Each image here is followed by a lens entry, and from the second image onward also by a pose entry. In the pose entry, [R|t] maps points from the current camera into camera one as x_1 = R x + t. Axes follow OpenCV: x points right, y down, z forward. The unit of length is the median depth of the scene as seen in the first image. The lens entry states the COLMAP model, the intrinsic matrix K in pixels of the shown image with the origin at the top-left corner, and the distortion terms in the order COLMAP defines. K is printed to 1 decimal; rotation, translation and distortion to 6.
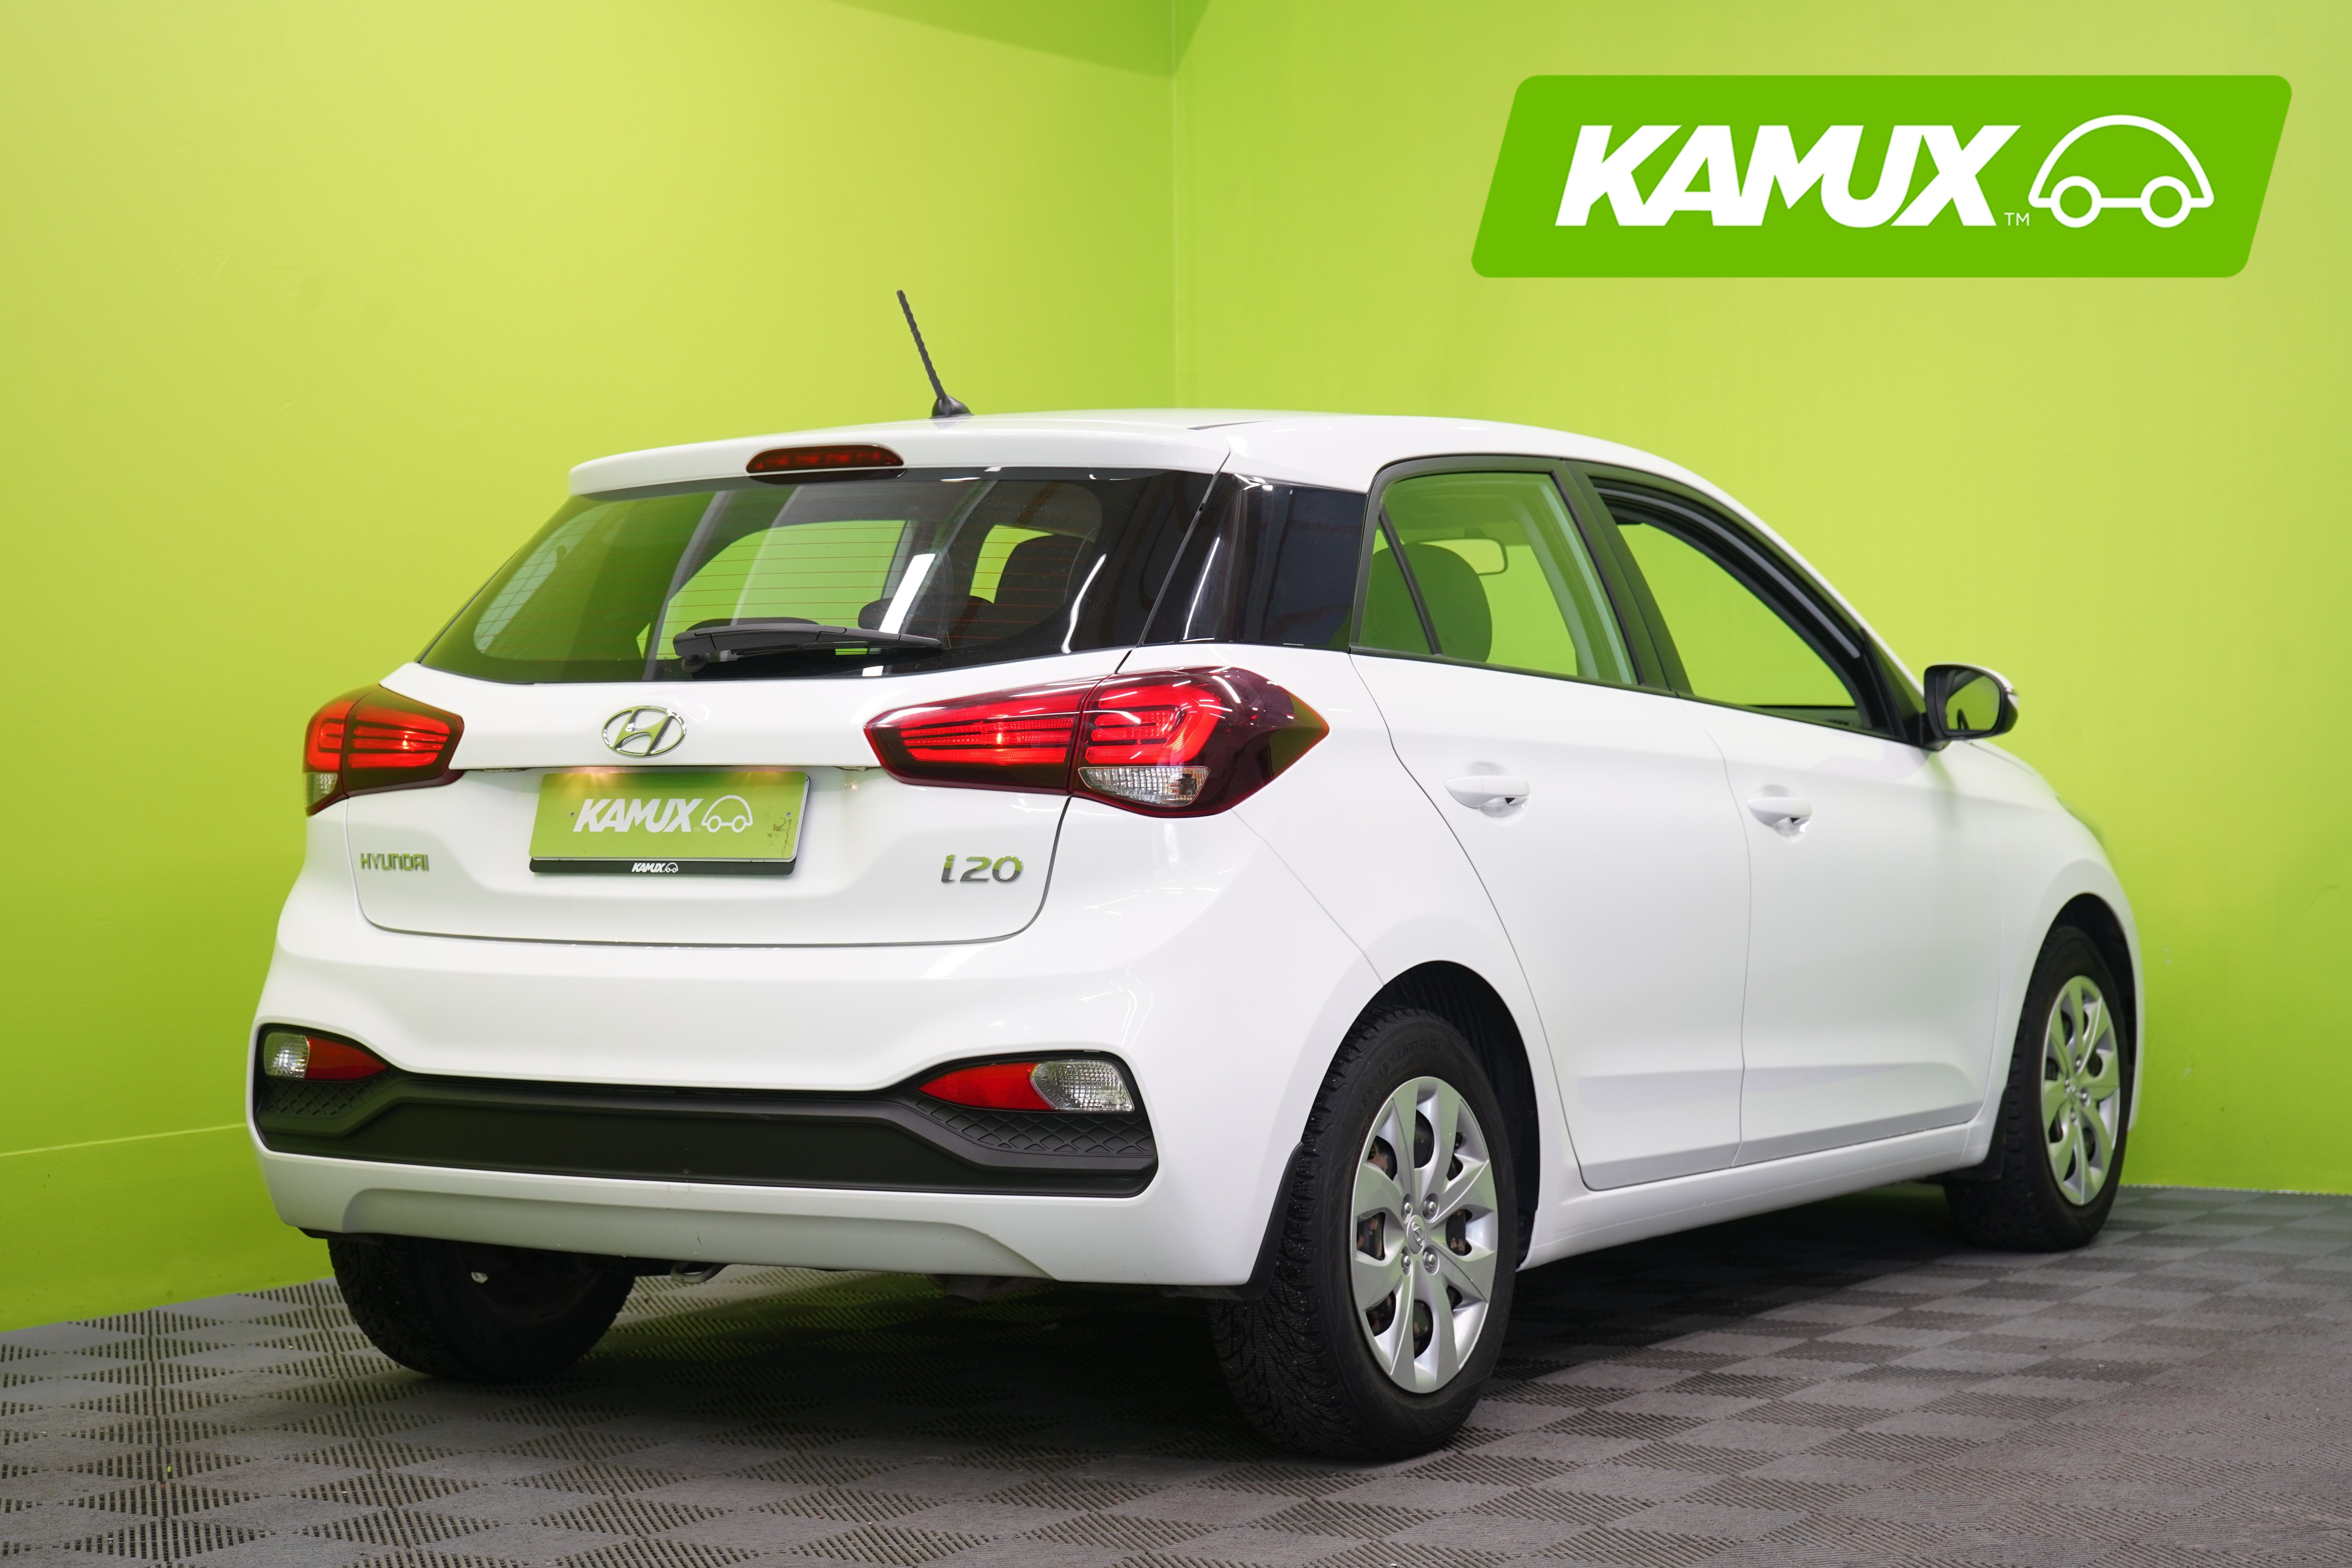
lens RADIAL K [[4363.0, 0, 1167.6], [0, 4363.0, 766.6], [0, 0, 1]] dist [-0.039736, 0.000000]
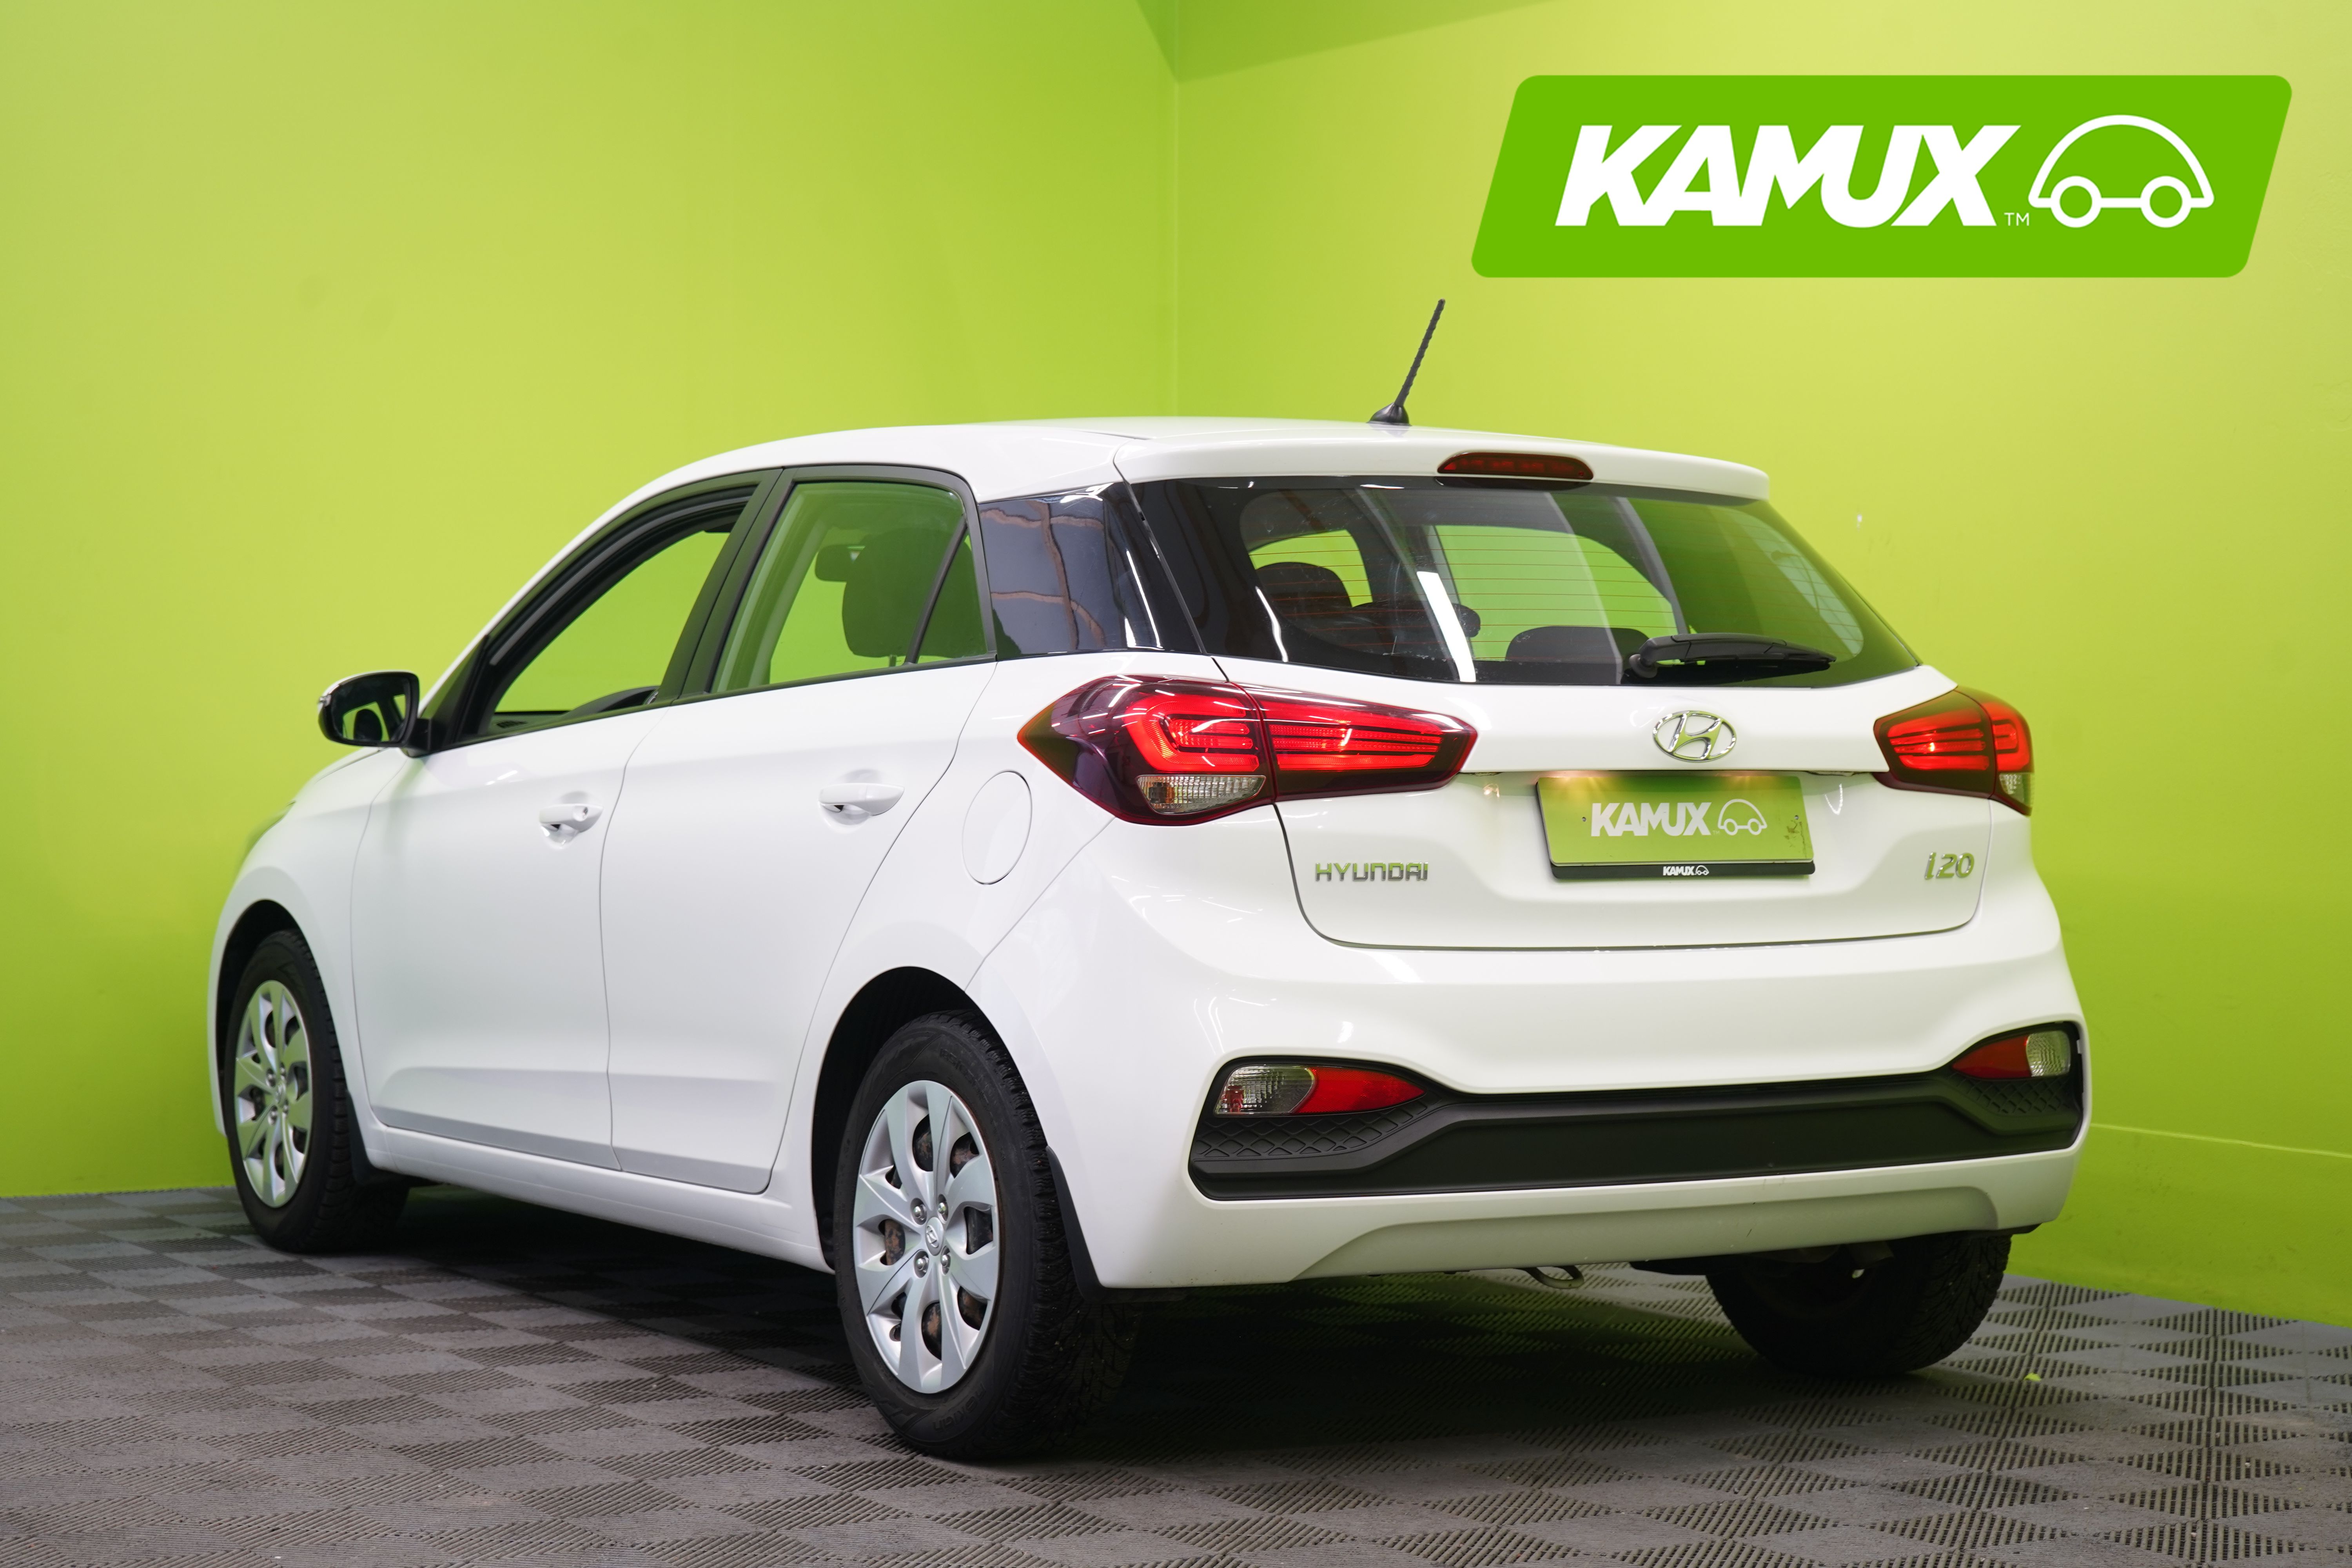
lens RADIAL K [[4363.0, 0, 1172.8], [0, 4363.0, 780.9], [0, 0, 1]] dist [-0.039736, 0.000000]
pose [[0.495488, 0.002382, 0.868611, -1.043571], [-0.002089, 0.999997, -0.001551, 0.004078], [-0.868612, -0.001046, 0.495491, 0.596771]]
